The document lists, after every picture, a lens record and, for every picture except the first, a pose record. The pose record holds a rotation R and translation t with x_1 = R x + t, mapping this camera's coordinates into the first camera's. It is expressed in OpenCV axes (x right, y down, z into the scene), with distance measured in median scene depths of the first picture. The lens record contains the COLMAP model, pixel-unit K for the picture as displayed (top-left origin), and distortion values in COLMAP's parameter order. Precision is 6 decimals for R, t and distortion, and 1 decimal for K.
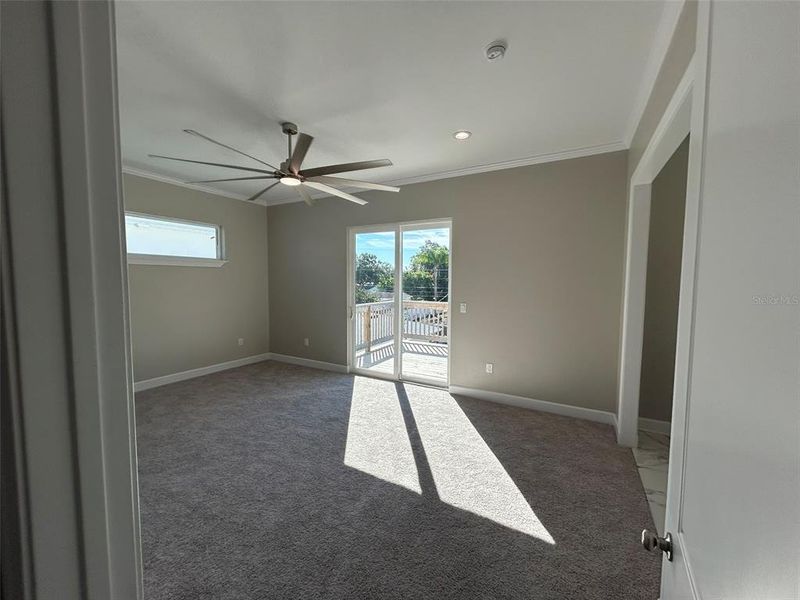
lens RADIAL K [[321.3, 0, 400.0], [0, 321.3, 300.0], [0, 0, 1]] dist [0.002051, 0.000359]
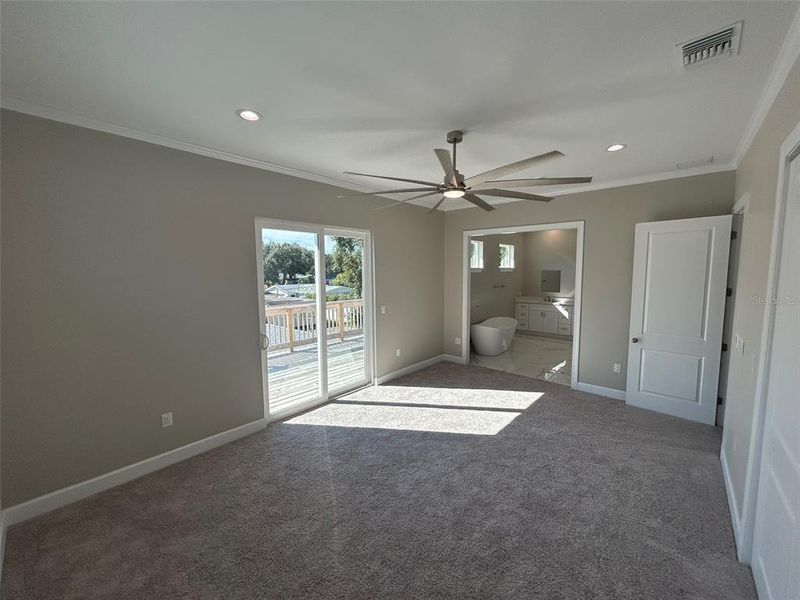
lens RADIAL K [[321.3, 0, 400.0], [0, 321.3, 300.0], [0, 0, 1]] dist [0.002051, 0.000359]
pose [[0.223415, -0.104744, 0.969079, -0.896346], [0.074475, 0.993137, 0.090175, -0.107345], [-0.971874, 0.052026, 0.229682, 0.642748]]
